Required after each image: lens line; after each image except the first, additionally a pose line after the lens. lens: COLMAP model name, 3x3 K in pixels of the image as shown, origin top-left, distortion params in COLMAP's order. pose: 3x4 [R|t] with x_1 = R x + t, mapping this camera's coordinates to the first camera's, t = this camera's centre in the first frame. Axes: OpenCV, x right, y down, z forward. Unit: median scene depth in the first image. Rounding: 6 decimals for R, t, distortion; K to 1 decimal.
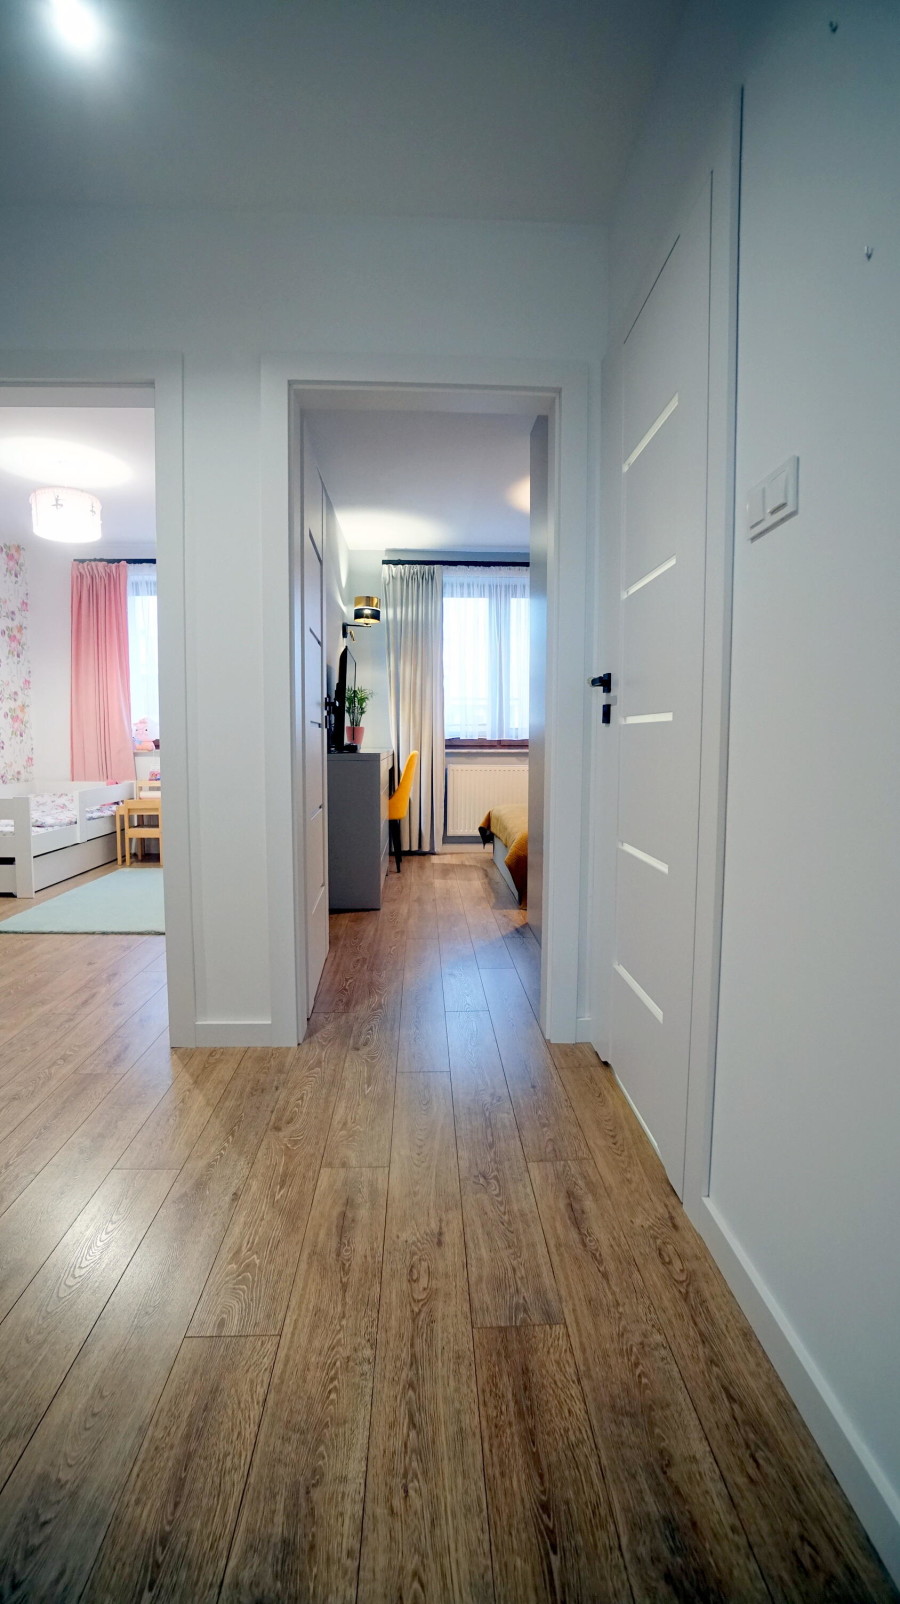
lens RADIAL K [[709.8, 0, 448.3], [0, 709.8, 792.9], [0, 0, 1]] dist [-0.030965, 0.004262]
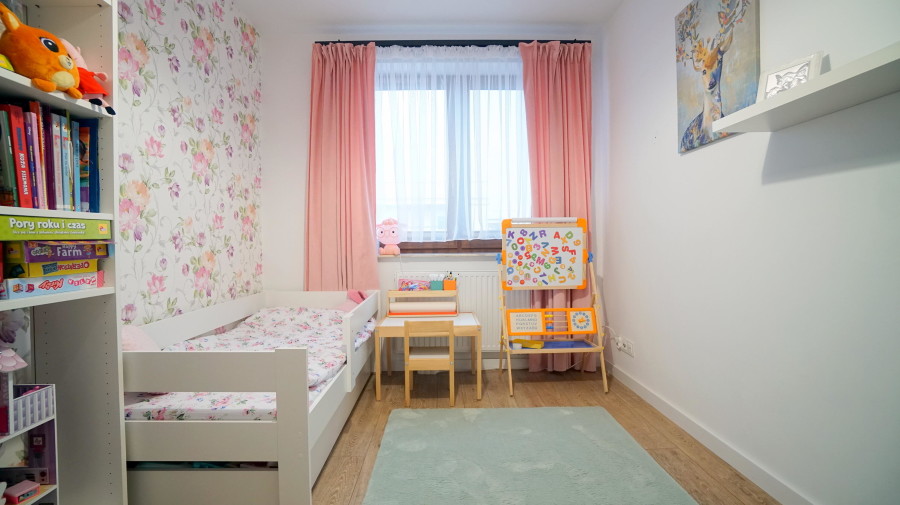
lens RADIAL K [[398.3, 0, 450.2], [0, 398.3, 247.7], [0, 0, 1]] dist [-0.030965, 0.004262]
pose [[0.999881, -0.014091, -0.006356, -0.362654], [0.013607, 0.997401, -0.070749, -0.034393], [0.007336, 0.070654, 0.997474, 0.519990]]
